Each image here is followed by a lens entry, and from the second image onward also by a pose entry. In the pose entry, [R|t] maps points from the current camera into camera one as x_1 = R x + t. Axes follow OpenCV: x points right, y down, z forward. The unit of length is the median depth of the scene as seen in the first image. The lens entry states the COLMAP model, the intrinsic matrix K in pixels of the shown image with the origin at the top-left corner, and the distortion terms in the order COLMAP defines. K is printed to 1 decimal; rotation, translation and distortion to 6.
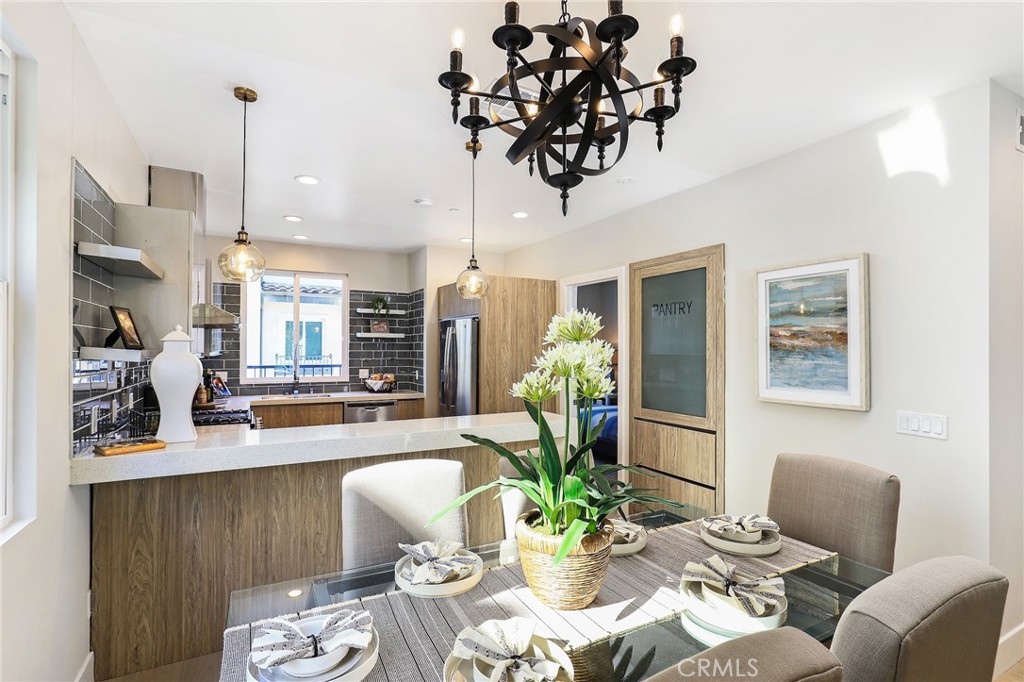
lens RADIAL K [[477.6, 0, 512.0], [0, 477.6, 341.0], [0, 0, 1]] dist [-0.000601, -0.000118]
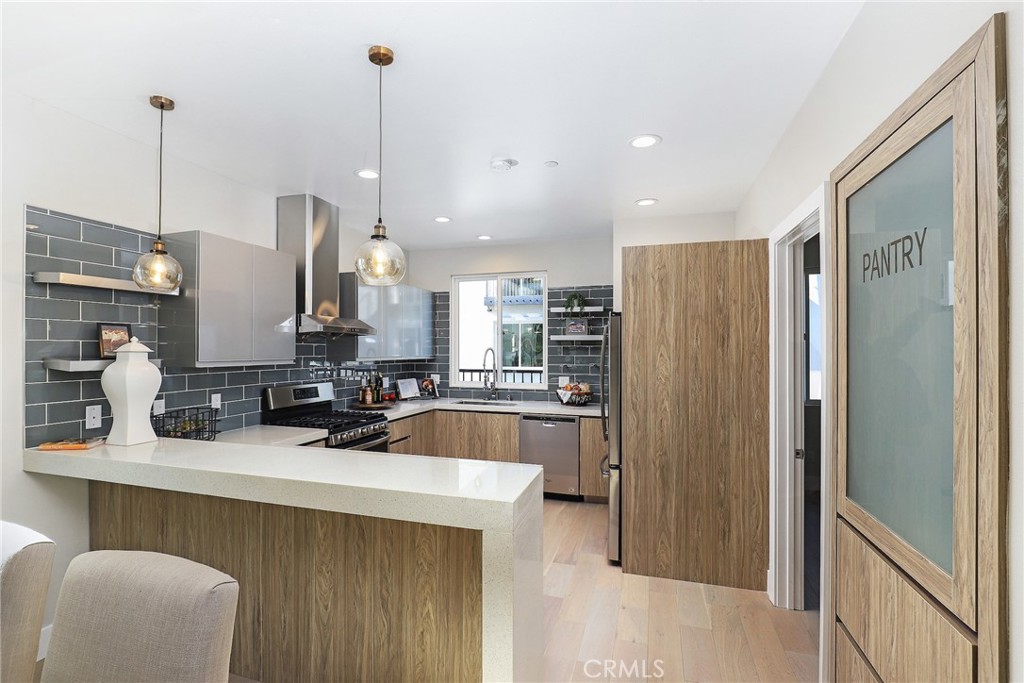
lens RADIAL K [[473.8, 0, 514.2], [0, 473.8, 345.6], [0, 0, 1]] dist [-0.019655, 0.000022]
pose [[0.695750, -0.007600, -0.718244, 0.284348], [0.013841, 0.999900, 0.002827, -0.001931], [0.718151, -0.011908, 0.695786, 0.374617]]
